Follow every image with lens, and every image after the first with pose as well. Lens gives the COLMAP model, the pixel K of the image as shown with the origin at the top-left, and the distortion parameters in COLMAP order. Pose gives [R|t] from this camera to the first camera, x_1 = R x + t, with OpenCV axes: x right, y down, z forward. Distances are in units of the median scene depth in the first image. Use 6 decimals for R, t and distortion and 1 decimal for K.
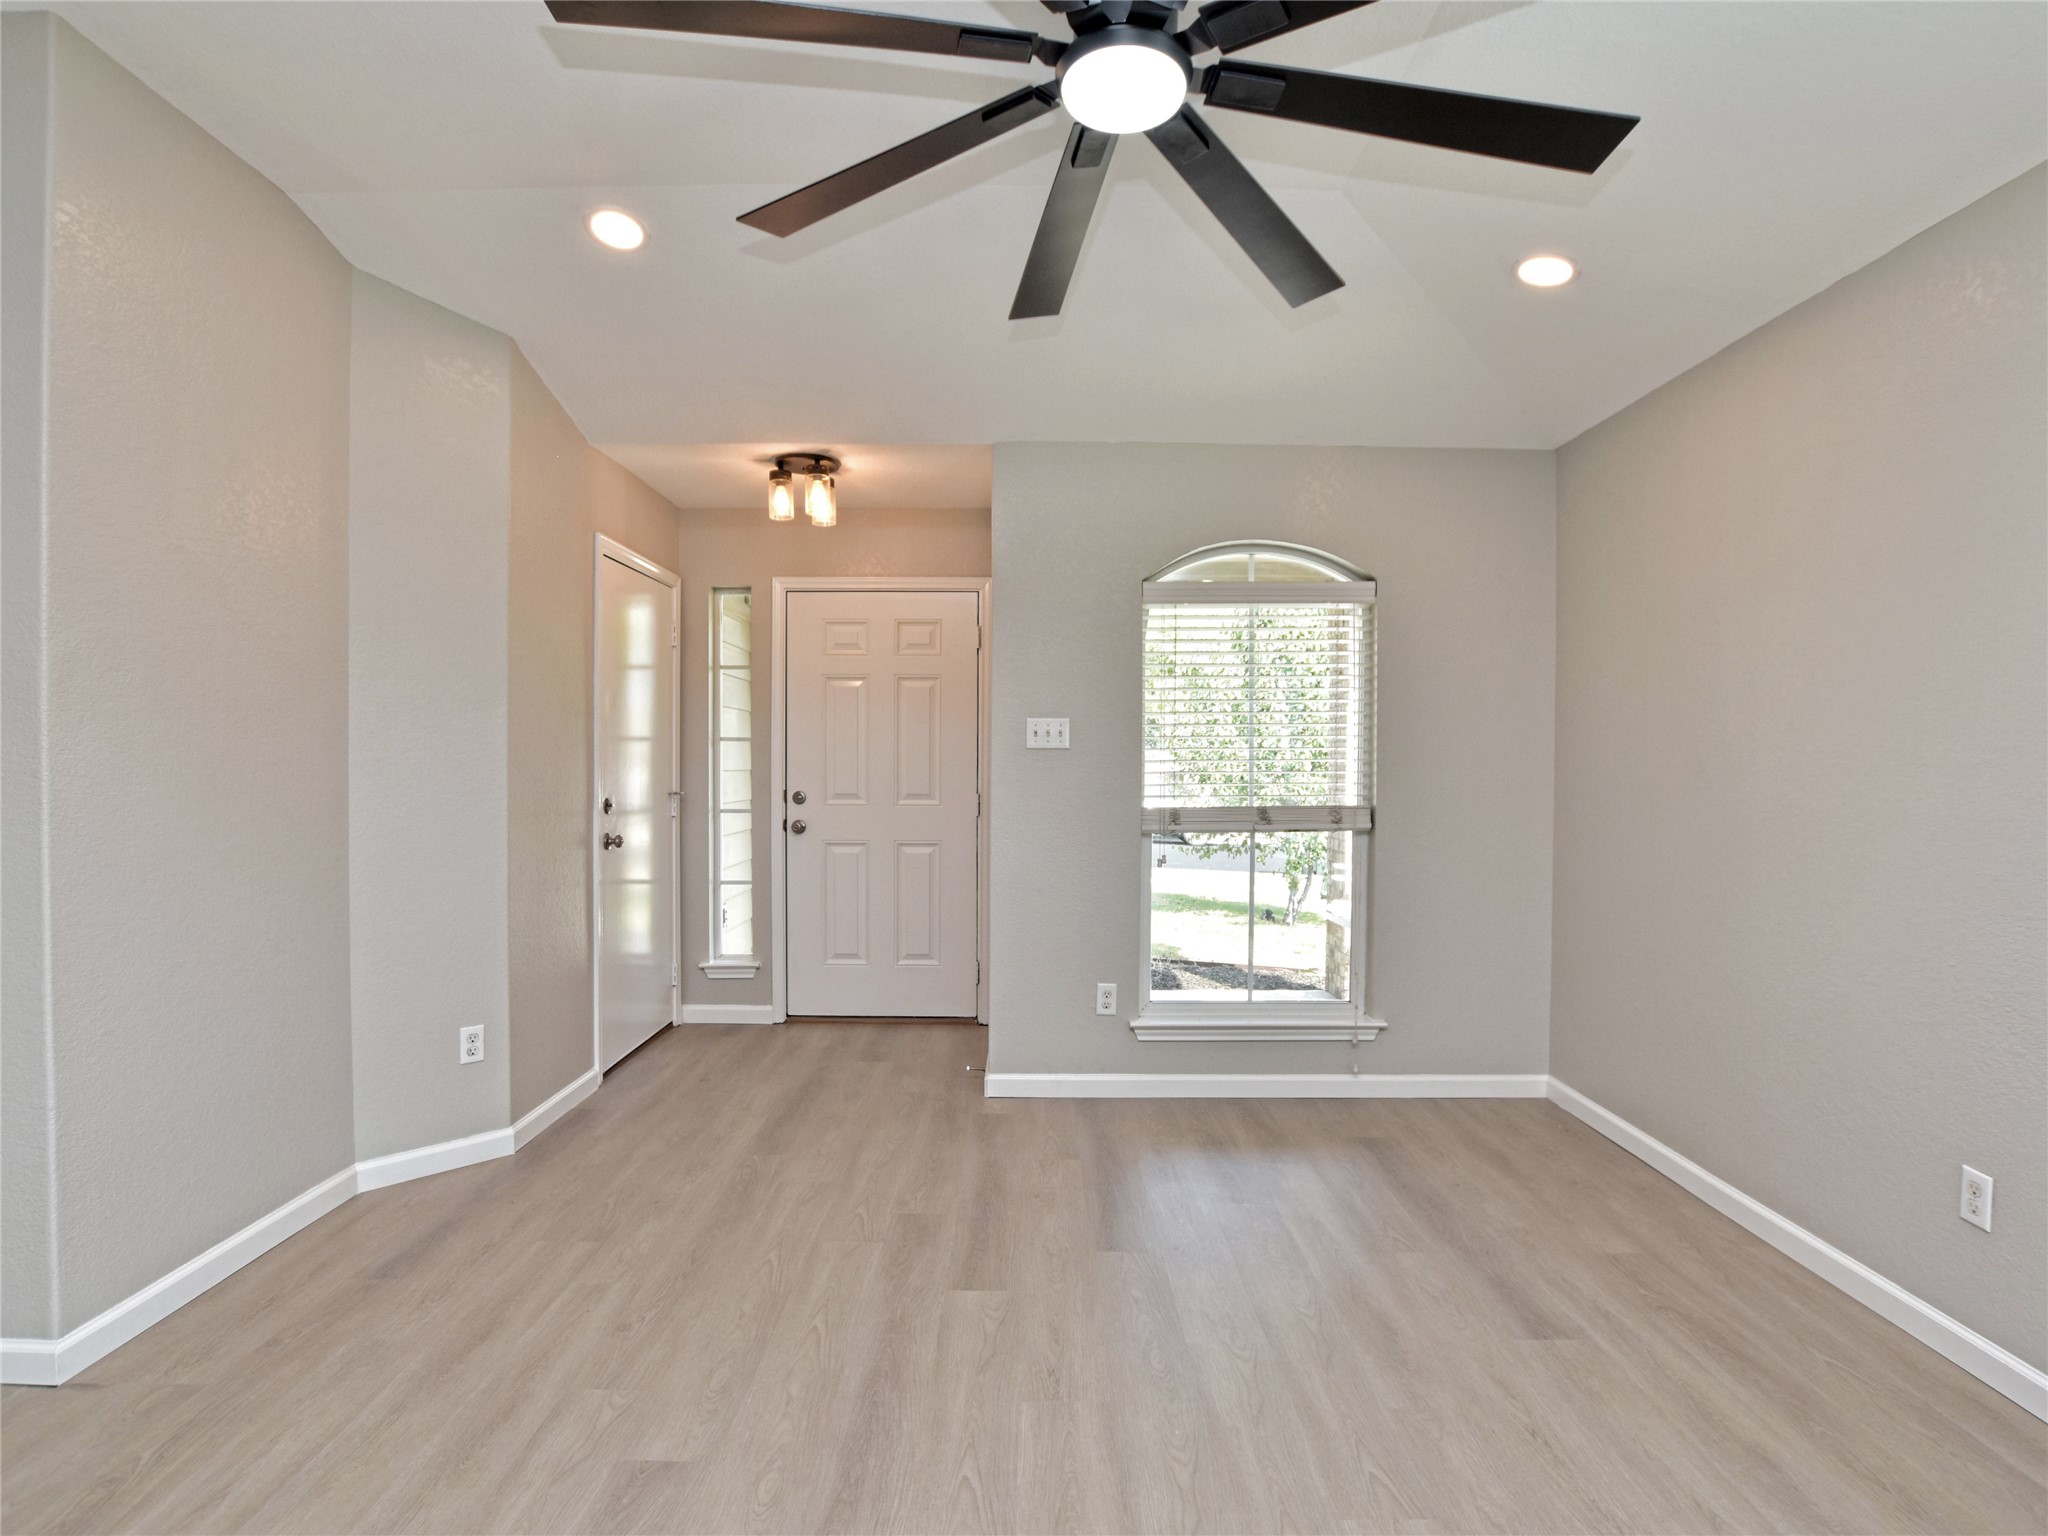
lens RADIAL K [[1013.9, 0, 1037.4], [0, 1013.9, 759.1], [0, 0, 1]] dist [-0.036743, 0.005404]
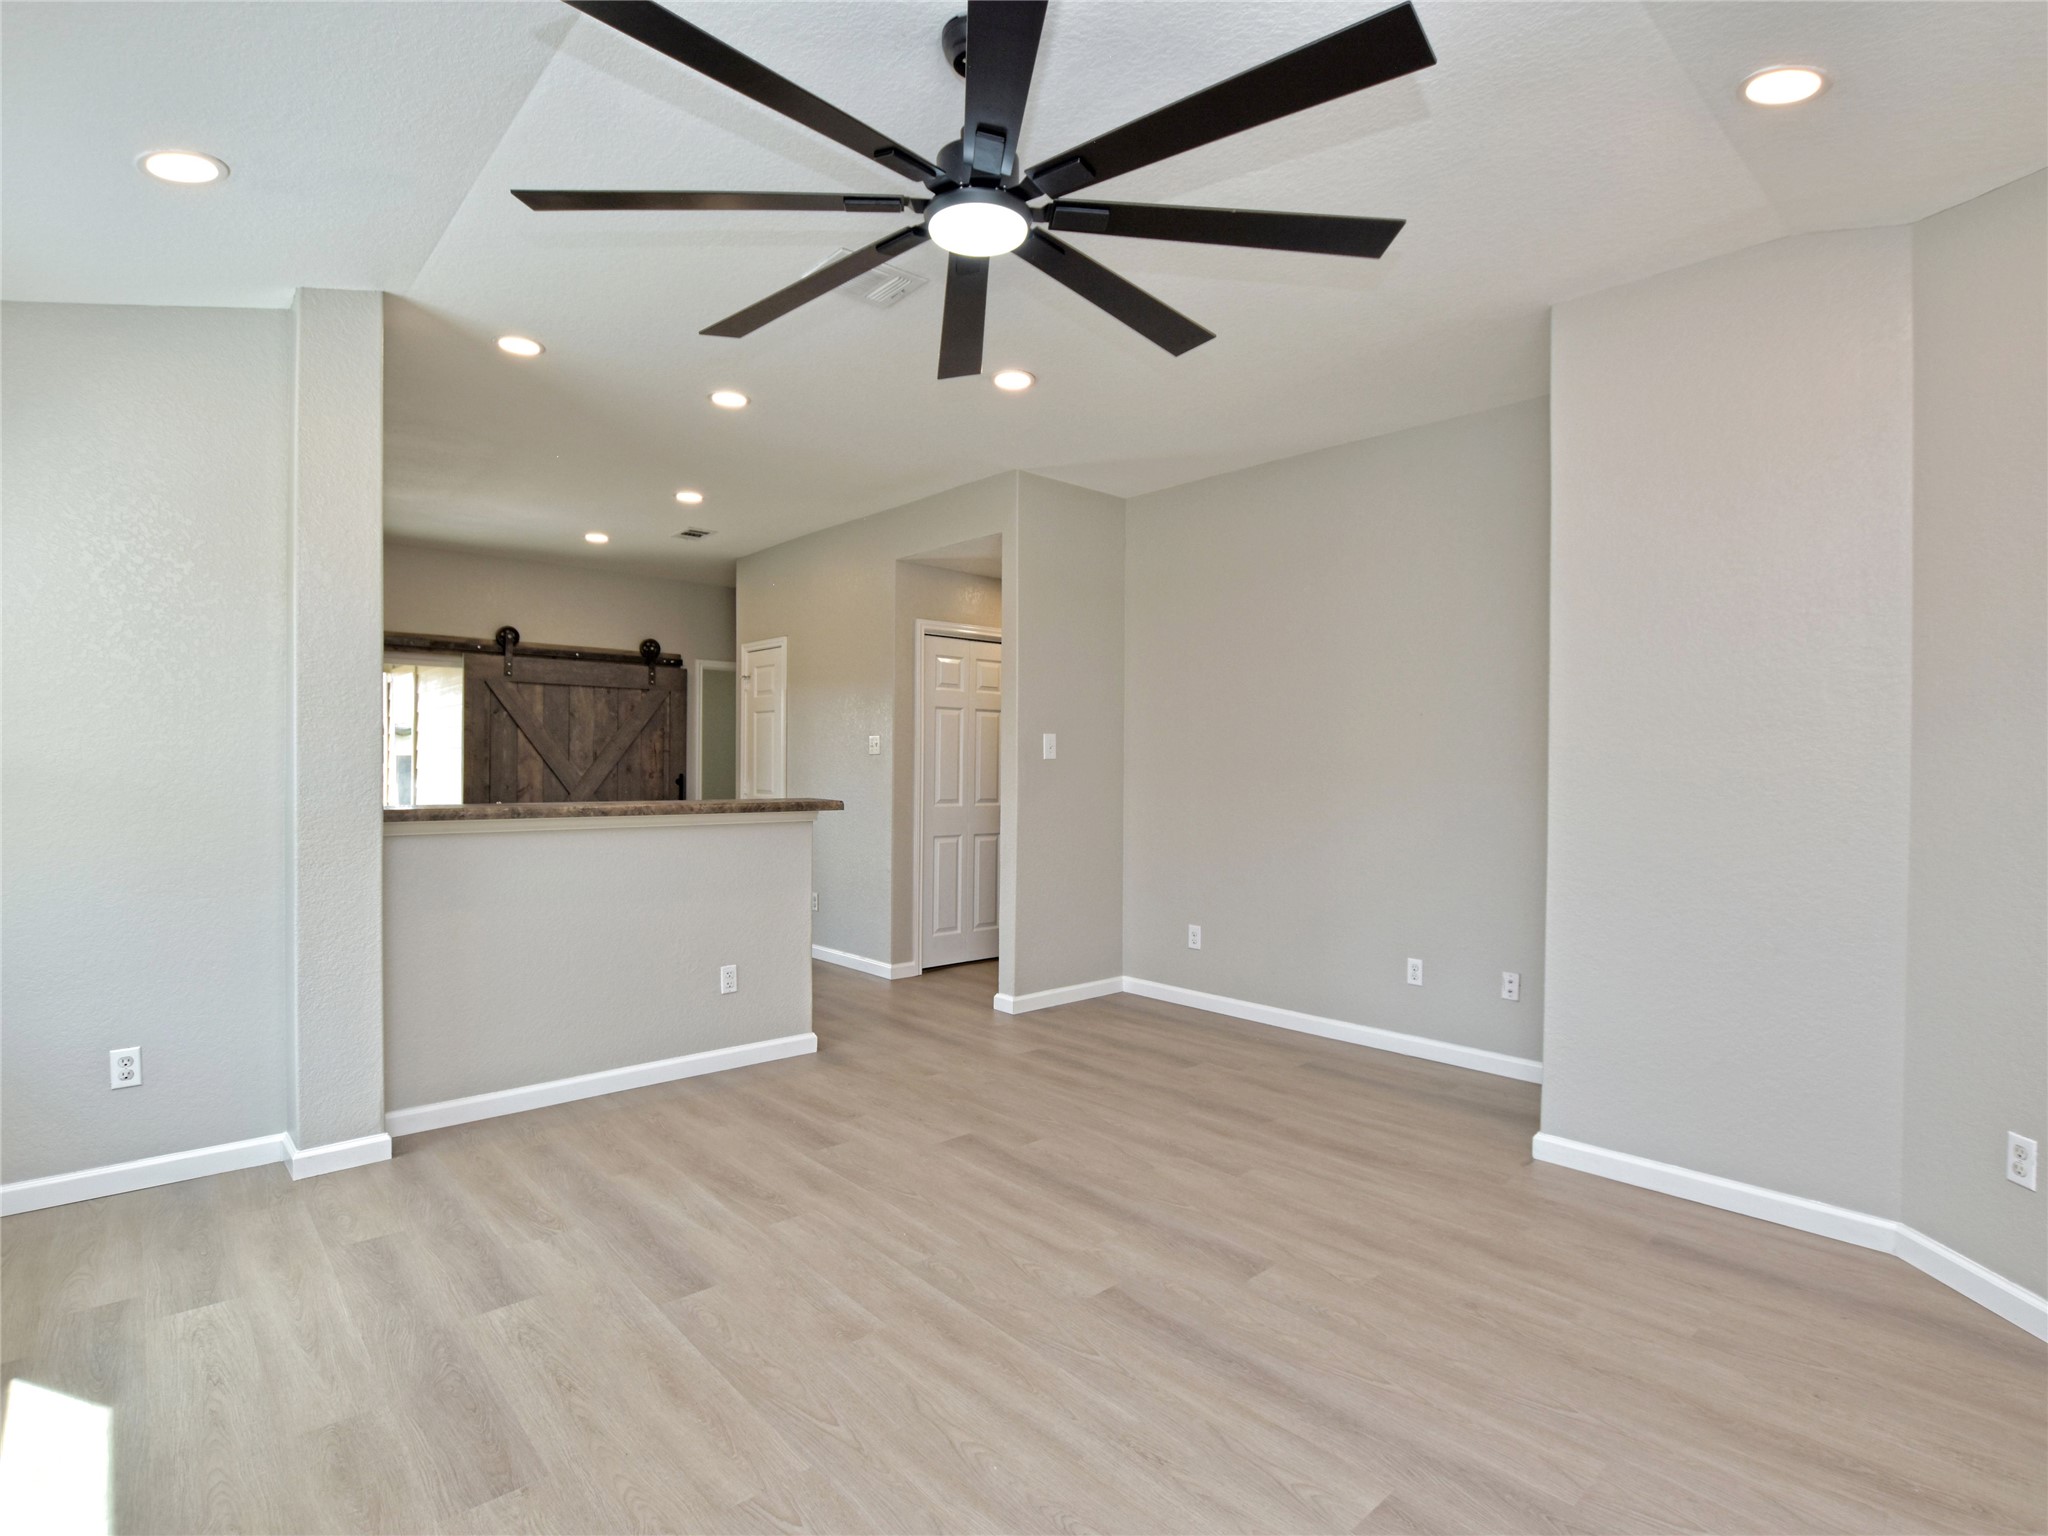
lens RADIAL K [[1013.9, 0, 1045.0], [0, 1013.9, 776.6], [0, 0, 1]] dist [-0.036743, 0.005404]
pose [[-0.734897, -0.003623, -0.678169, 0.710350], [-0.010191, 0.999932, 0.005702, 0.006091], [0.678102, 0.011101, -0.734884, 1.625329]]
